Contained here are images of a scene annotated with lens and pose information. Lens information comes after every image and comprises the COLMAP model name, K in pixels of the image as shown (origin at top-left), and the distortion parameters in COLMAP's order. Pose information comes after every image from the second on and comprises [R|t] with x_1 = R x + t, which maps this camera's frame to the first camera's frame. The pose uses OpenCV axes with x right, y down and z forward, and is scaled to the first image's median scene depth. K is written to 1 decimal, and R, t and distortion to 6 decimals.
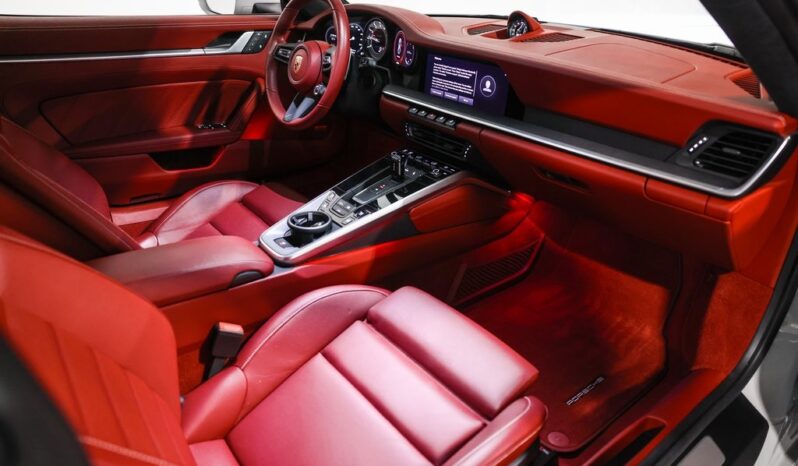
lens RADIAL K [[543.5, 0, 399.0], [0, 543.5, 233.0], [0, 0, 1]] dist [-0.104694, 0.082400]
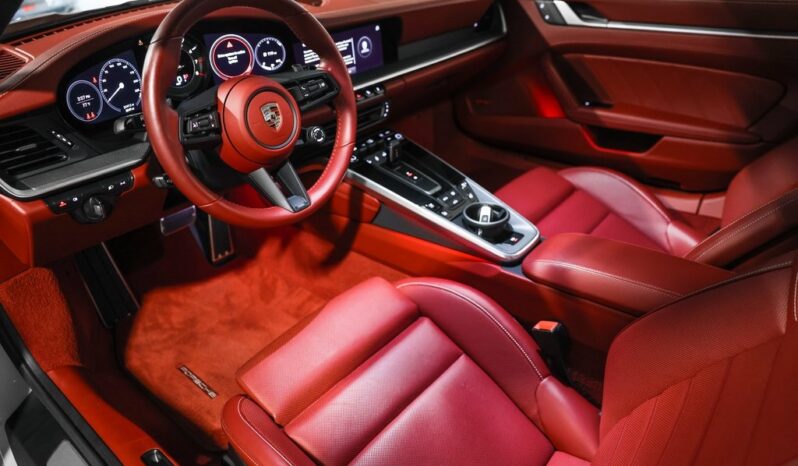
lens RADIAL K [[543.5, 0, 399.0], [0, 543.5, 233.0], [0, 0, 1]] dist [-0.104694, 0.082400]
pose [[-0.195214, -0.523650, 0.829266, -0.844726], [0.460023, 0.697864, 0.548967, -0.538079], [-0.866182, 0.488647, 0.104658, 0.980367]]
